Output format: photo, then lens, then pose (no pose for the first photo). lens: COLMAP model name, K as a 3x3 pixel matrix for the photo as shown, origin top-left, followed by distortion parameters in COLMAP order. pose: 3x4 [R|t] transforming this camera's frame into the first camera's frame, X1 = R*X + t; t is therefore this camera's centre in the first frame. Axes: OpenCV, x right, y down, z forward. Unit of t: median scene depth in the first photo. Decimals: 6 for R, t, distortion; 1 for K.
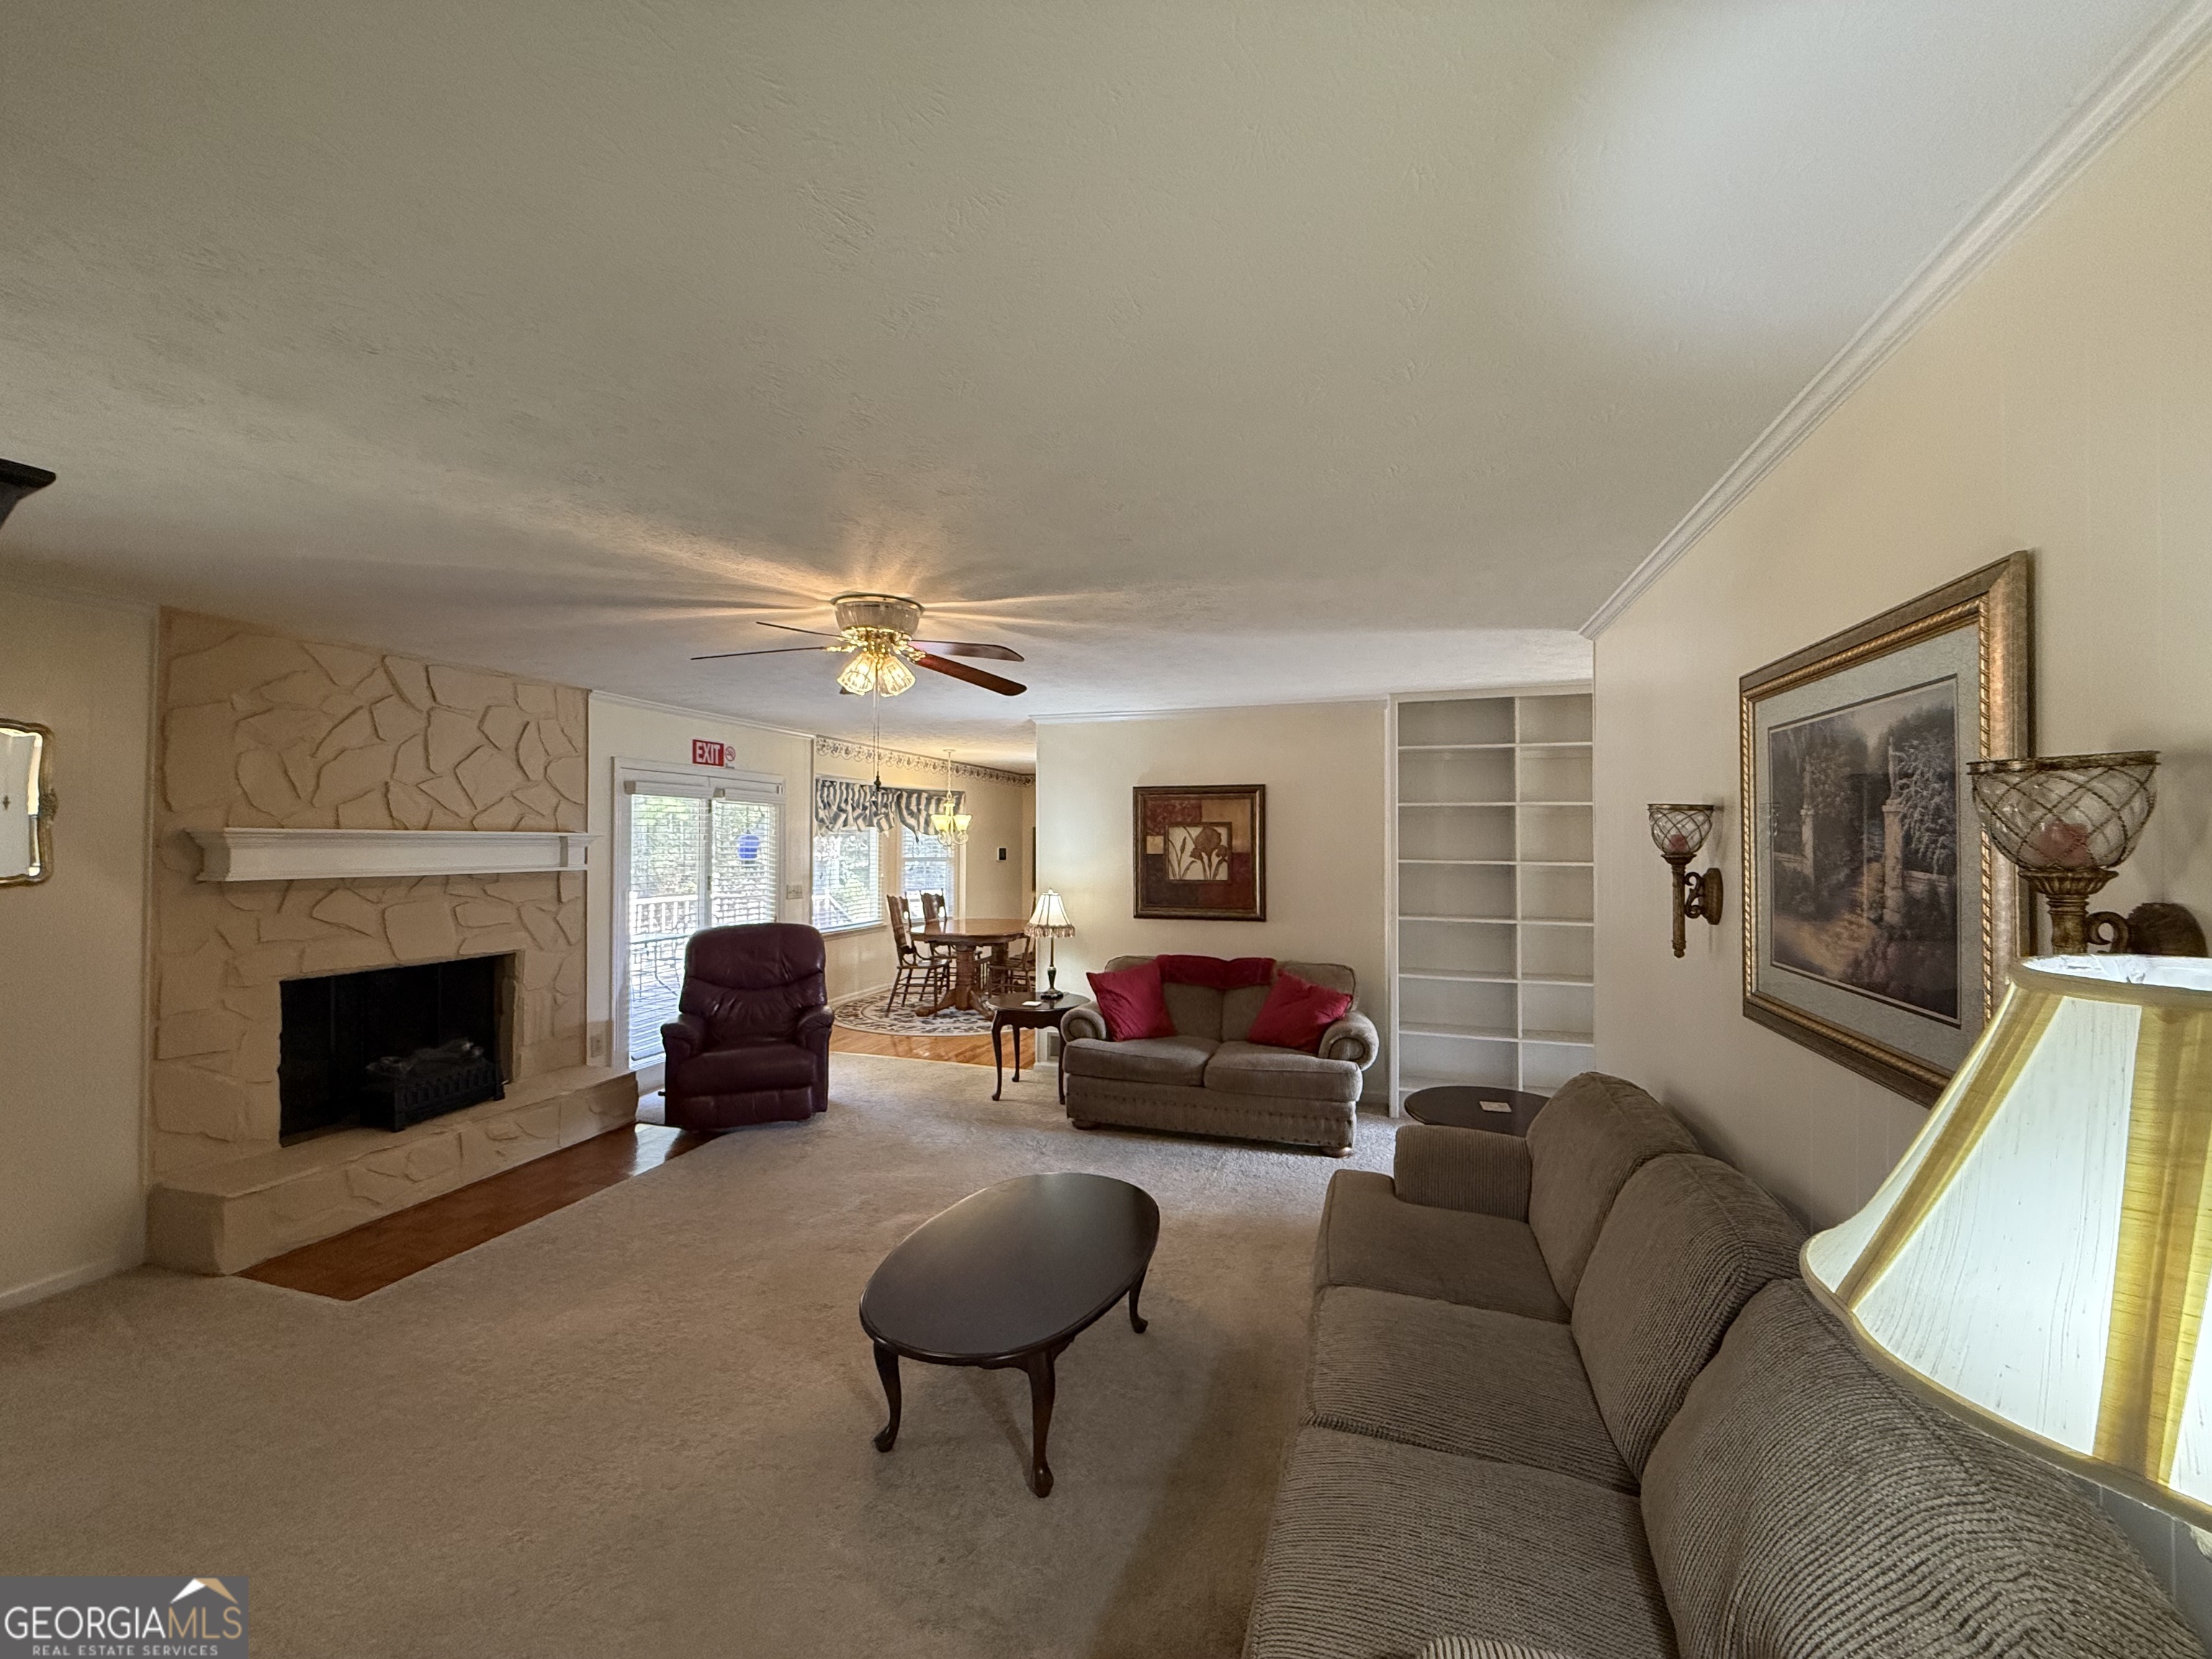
lens RADIAL K [[884.4, 0, 1107.2], [0, 884.4, 826.3], [0, 0, 1]] dist [0.000906, 0.000095]
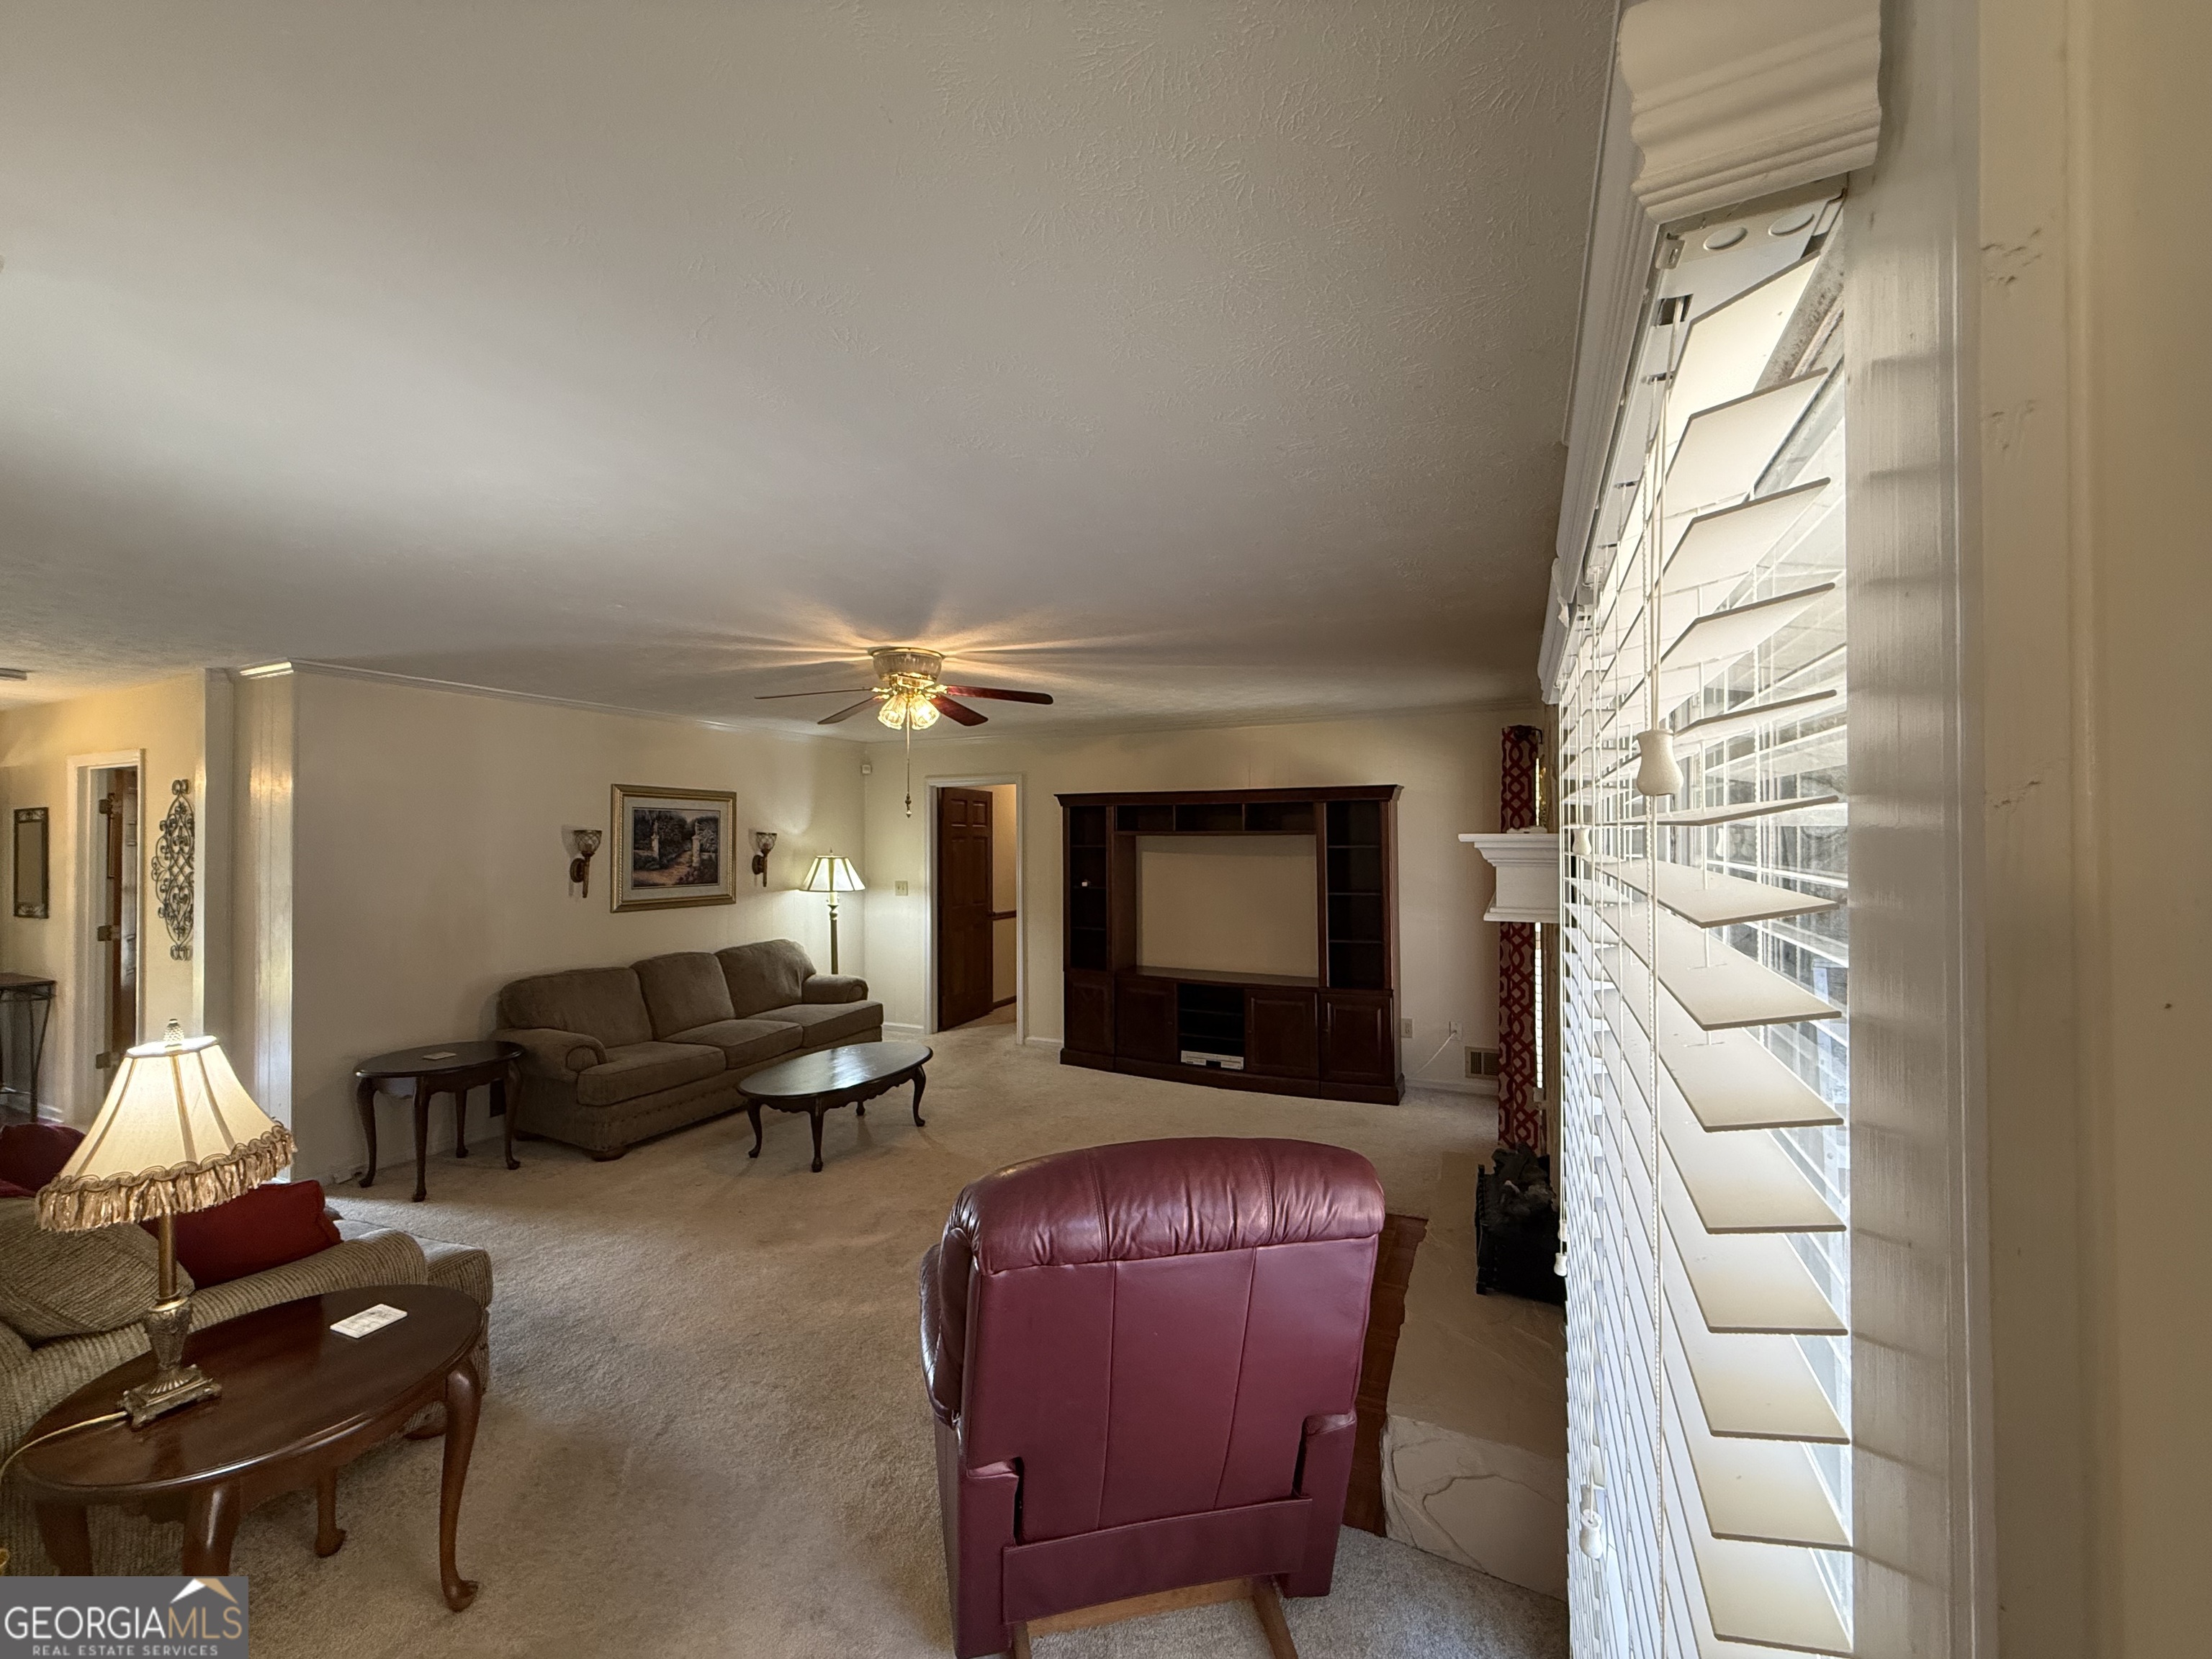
lens RADIAL K [[884.4, 0, 1107.4], [0, 884.4, 830.7], [0, 0, 1]] dist [0.000906, 0.000095]
pose [[-0.991094, -0.001031, 0.133164, -0.454305], [-0.004459, 0.999666, -0.025448, 0.012134], [-0.133093, -0.025815, -0.990767, 1.419195]]
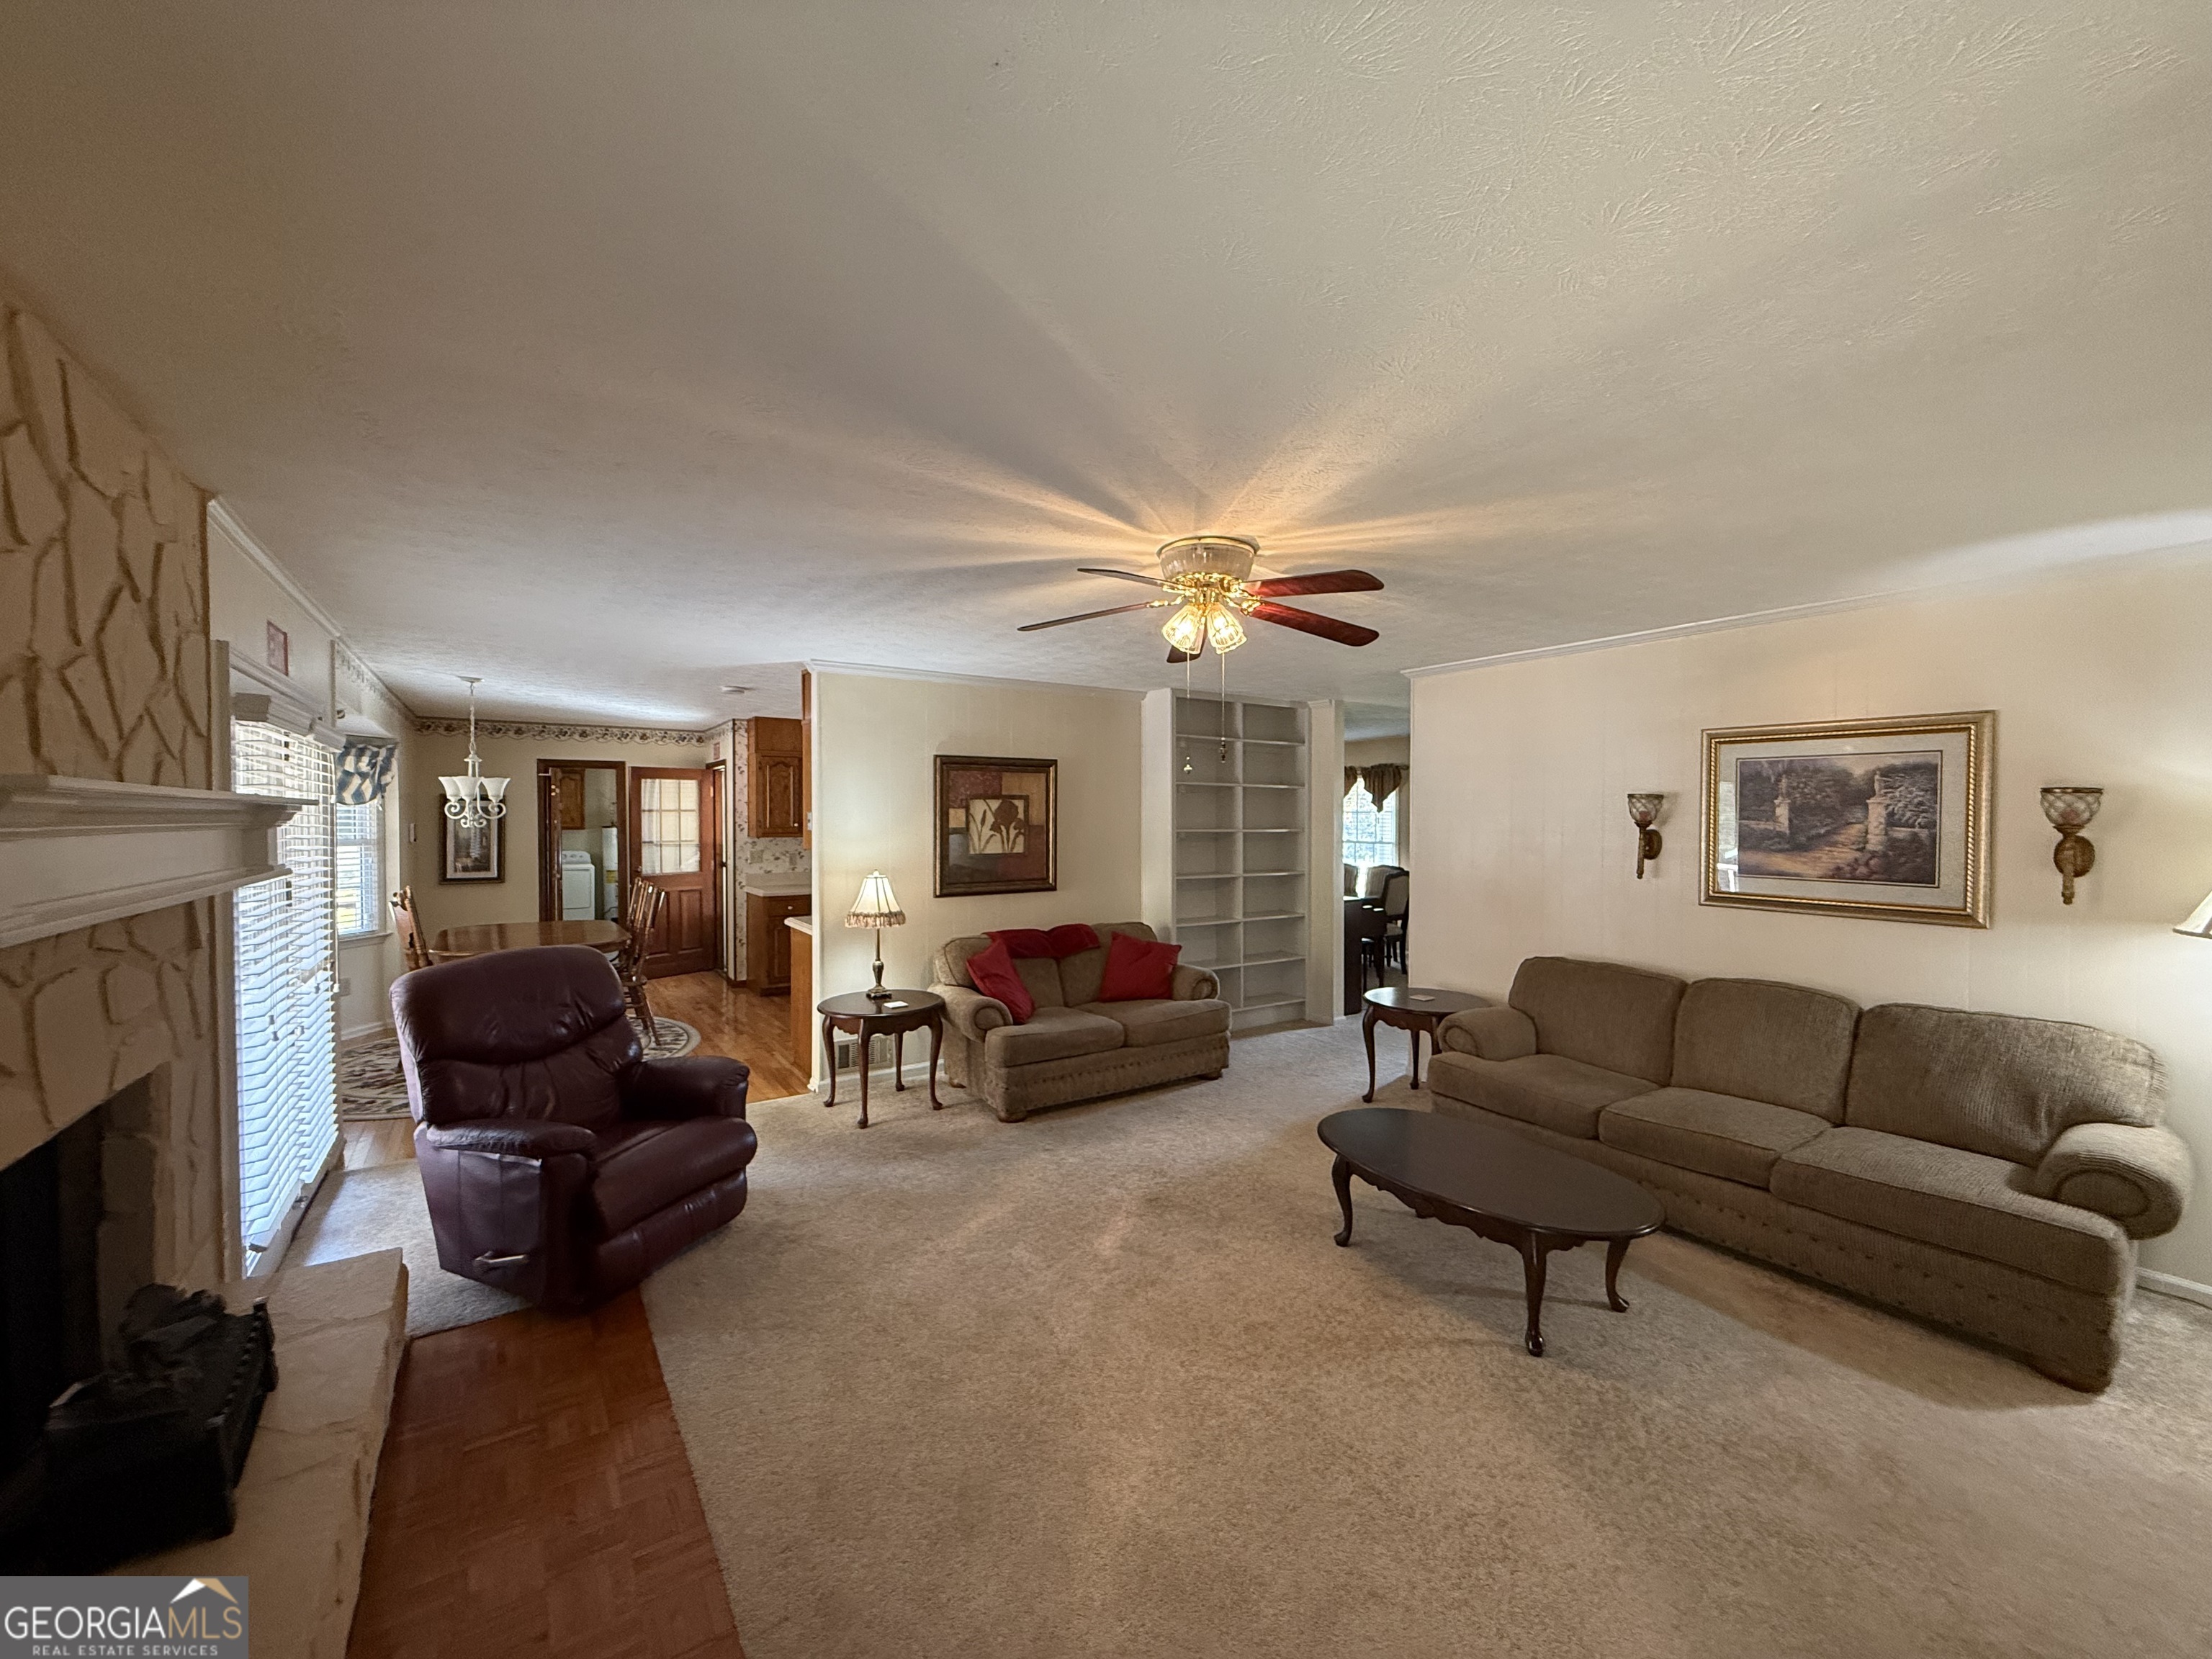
lens RADIAL K [[884.4, 0, 1099.2], [0, 884.4, 836.0], [0, 0, 1]] dist [0.000906, 0.000095]
pose [[0.618765, -0.023285, 0.785231, -0.674063], [-0.012445, 0.999145, 0.039435, 0.001026], [-0.785478, -0.034173, 0.617946, 0.346613]]
